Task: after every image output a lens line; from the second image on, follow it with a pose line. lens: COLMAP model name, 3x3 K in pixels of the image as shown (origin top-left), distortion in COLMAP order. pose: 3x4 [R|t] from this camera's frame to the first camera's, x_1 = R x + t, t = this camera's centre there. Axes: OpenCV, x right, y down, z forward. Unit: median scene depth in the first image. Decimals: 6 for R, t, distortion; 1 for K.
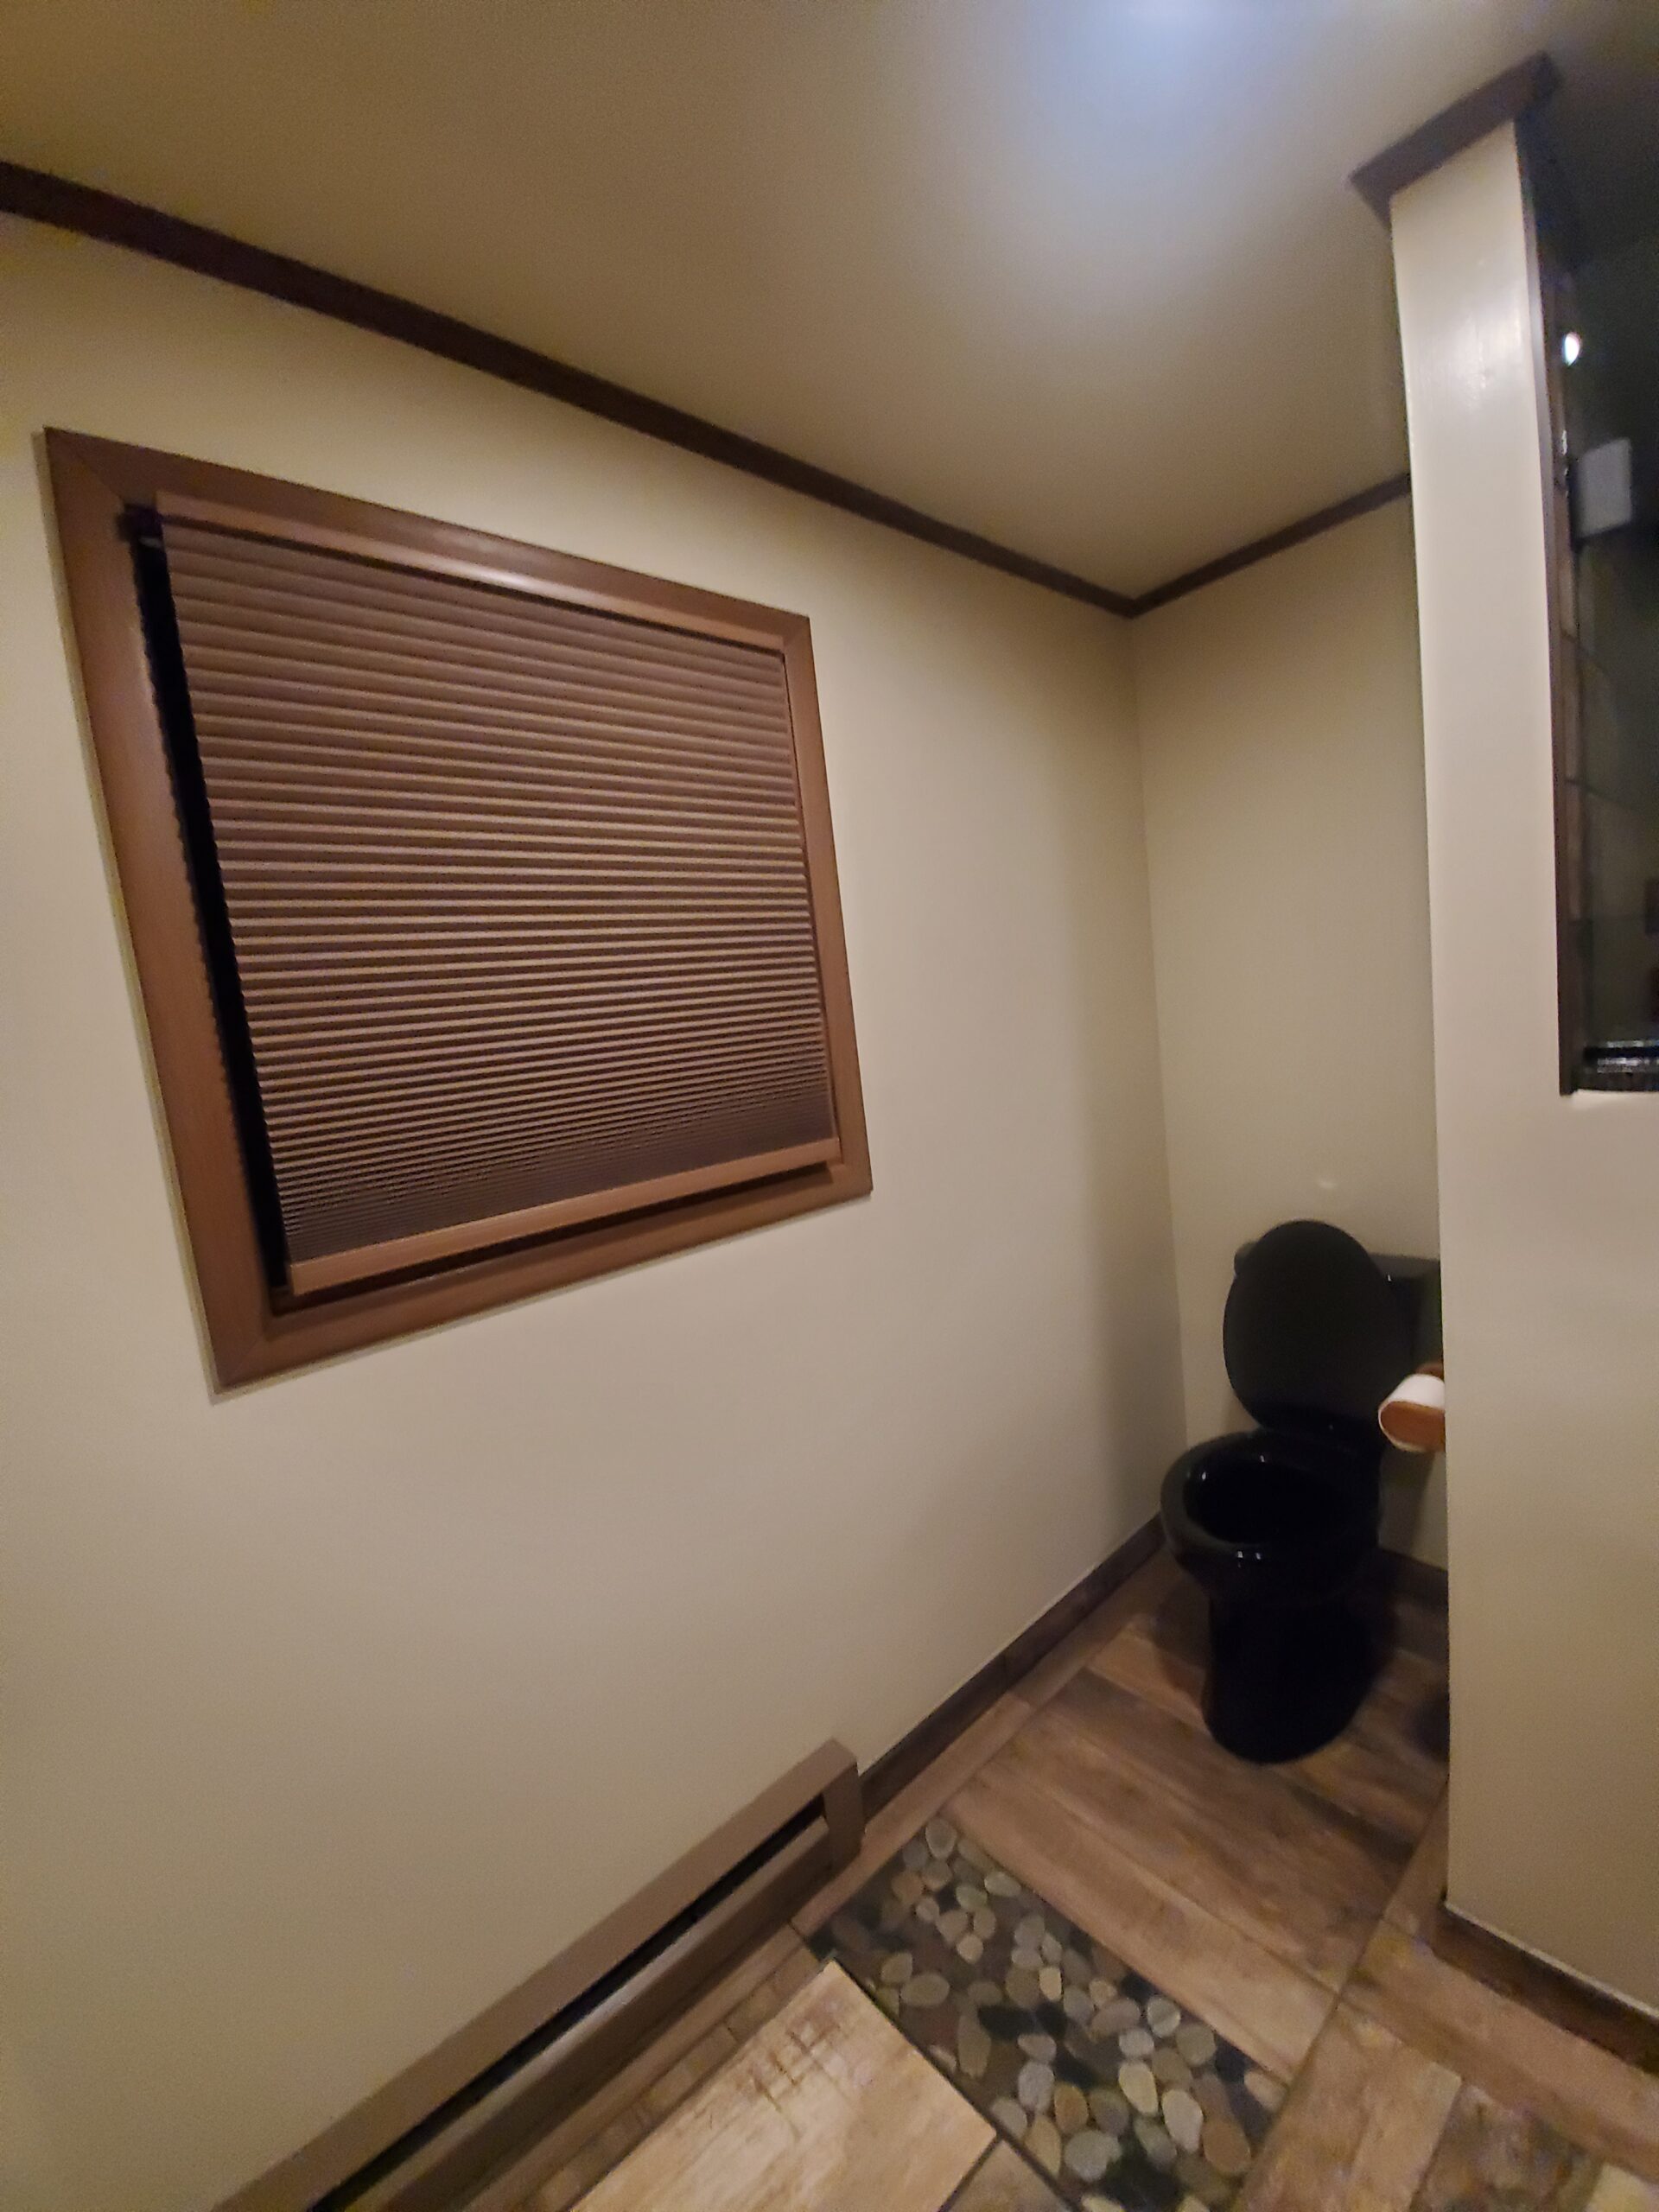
lens RADIAL K [[887.9, 0, 820.7], [0, 887.9, 1097.6], [0, 0, 1]] dist [0.000017, -0.012764]
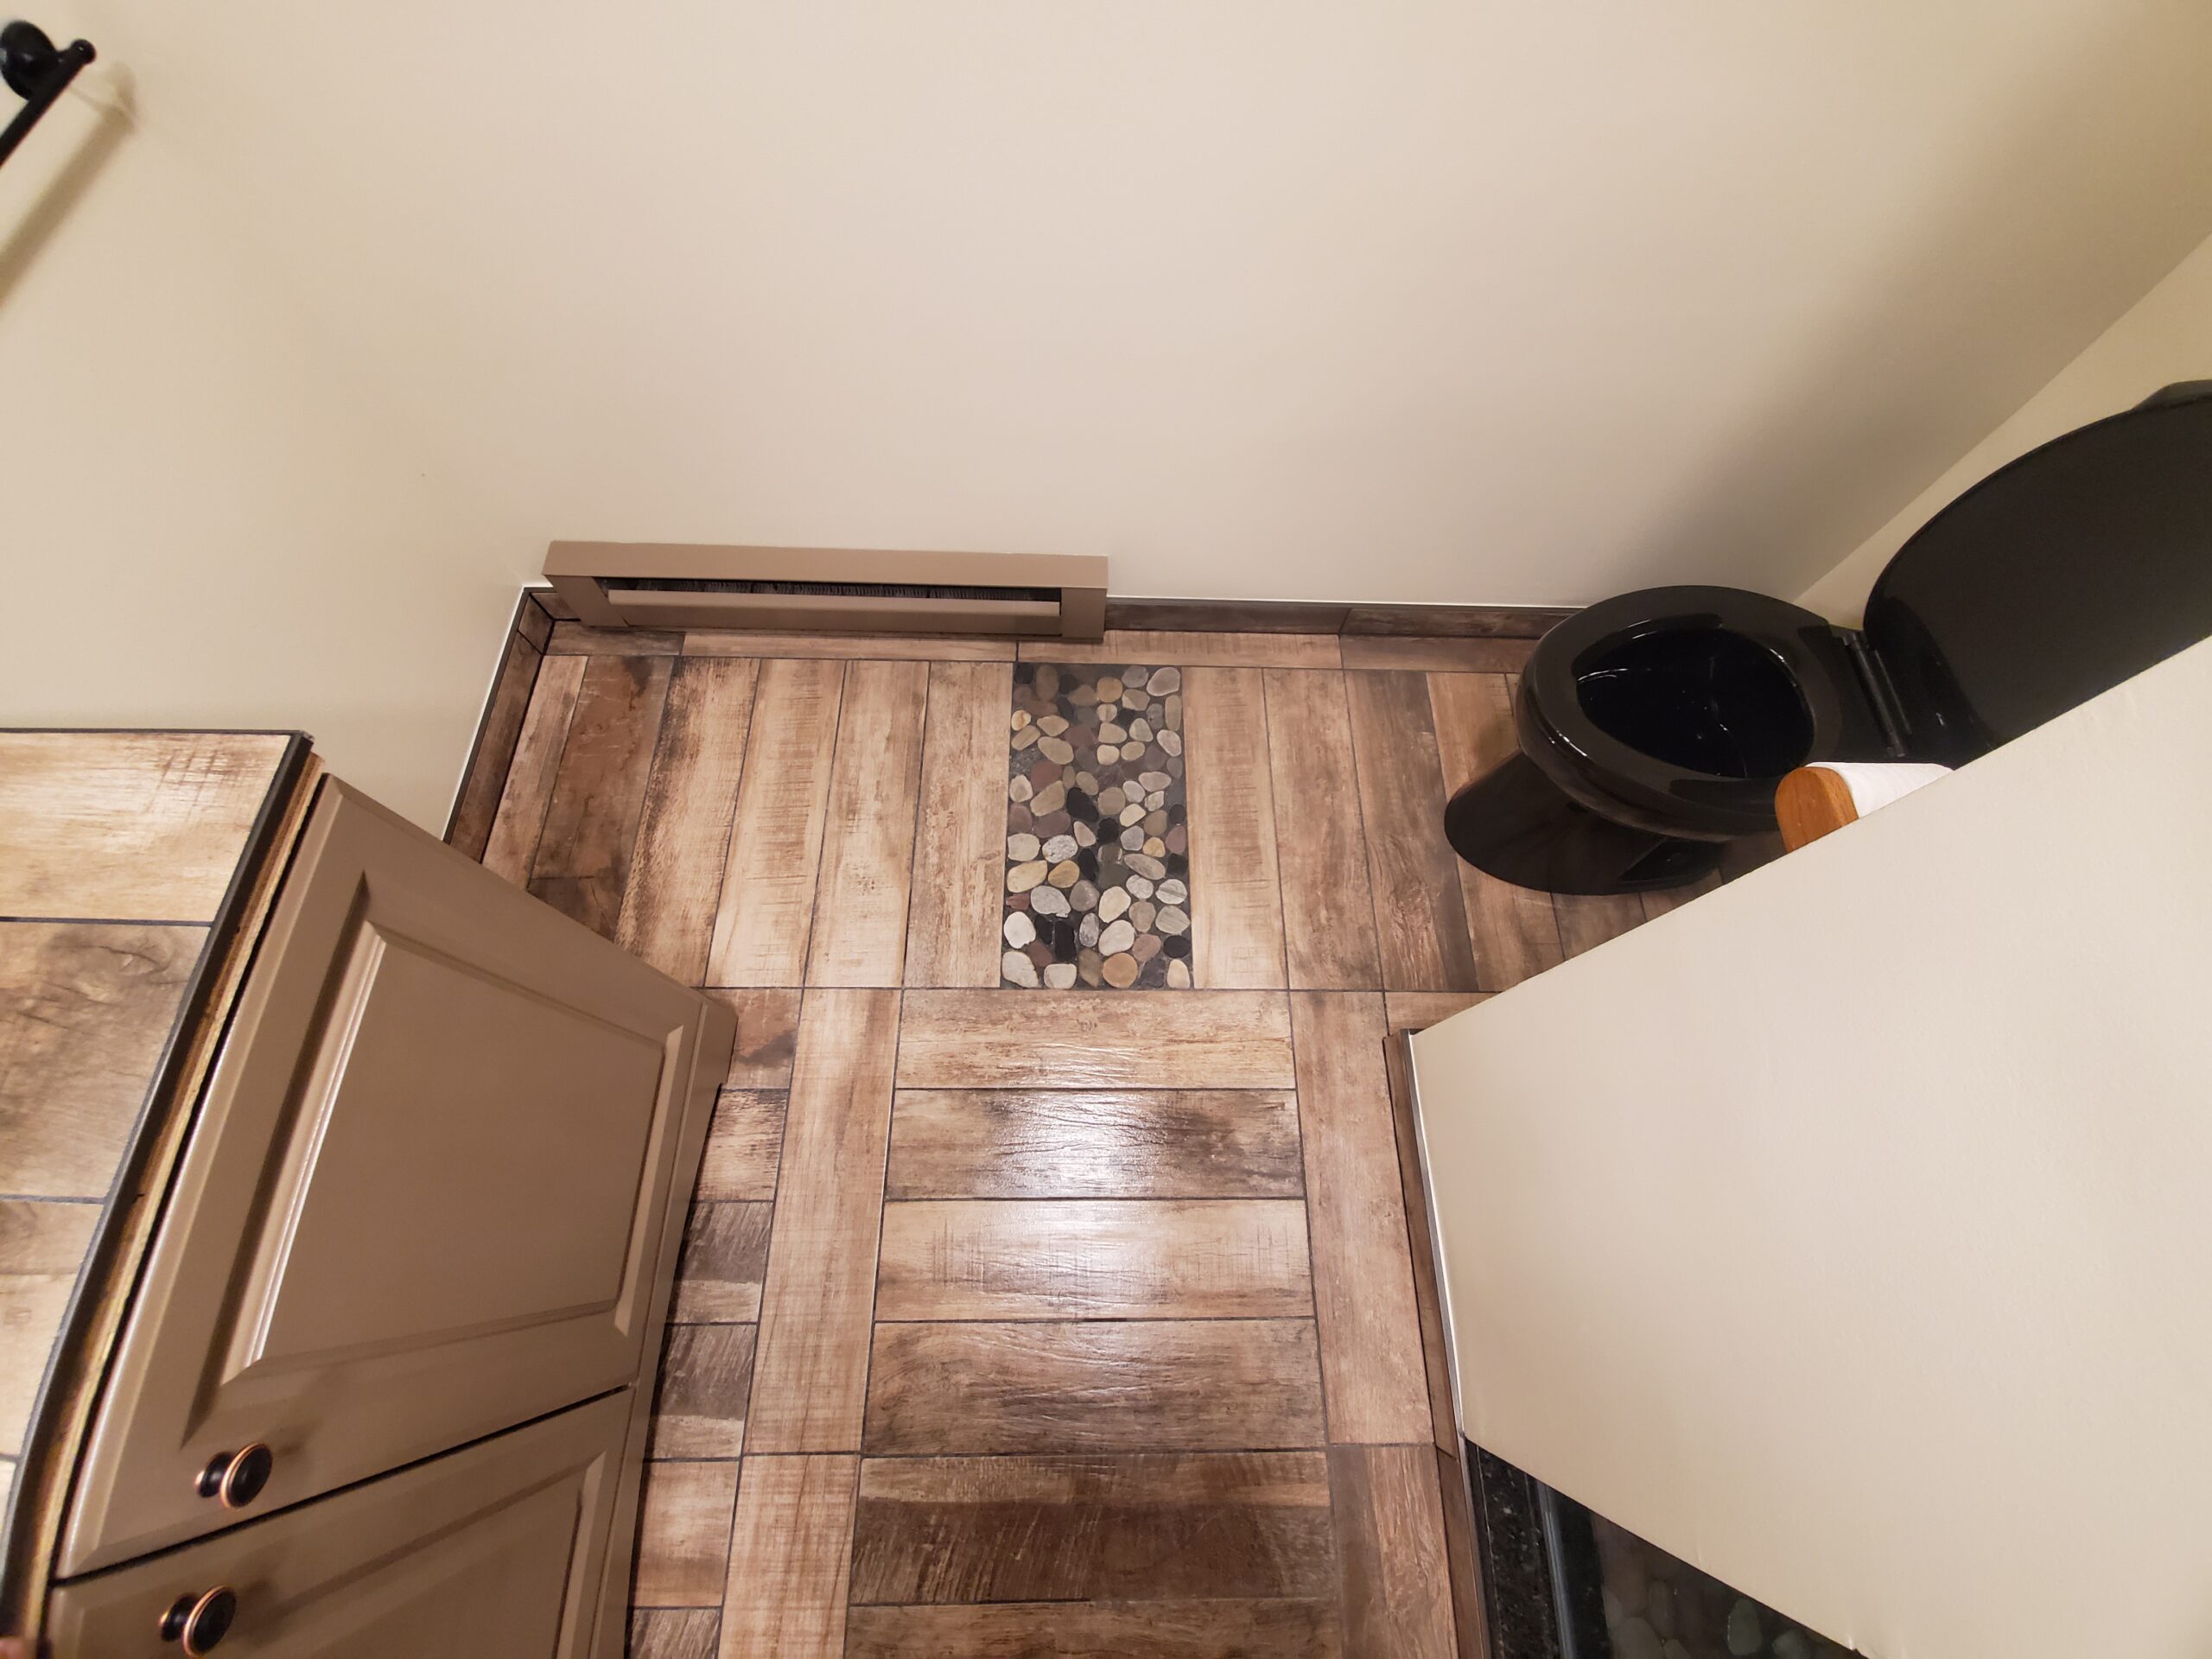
lens RADIAL K [[877.3, 0, 1094.3], [0, 877.3, 840.9], [0, 0, 1]] dist [0.006324, -0.013529]
pose [[0.746952, 0.652765, -0.126339, 0.390429], [-0.182582, 0.384096, 0.905060, -0.044444], [0.639318, -0.652969, 0.406084, 0.450612]]
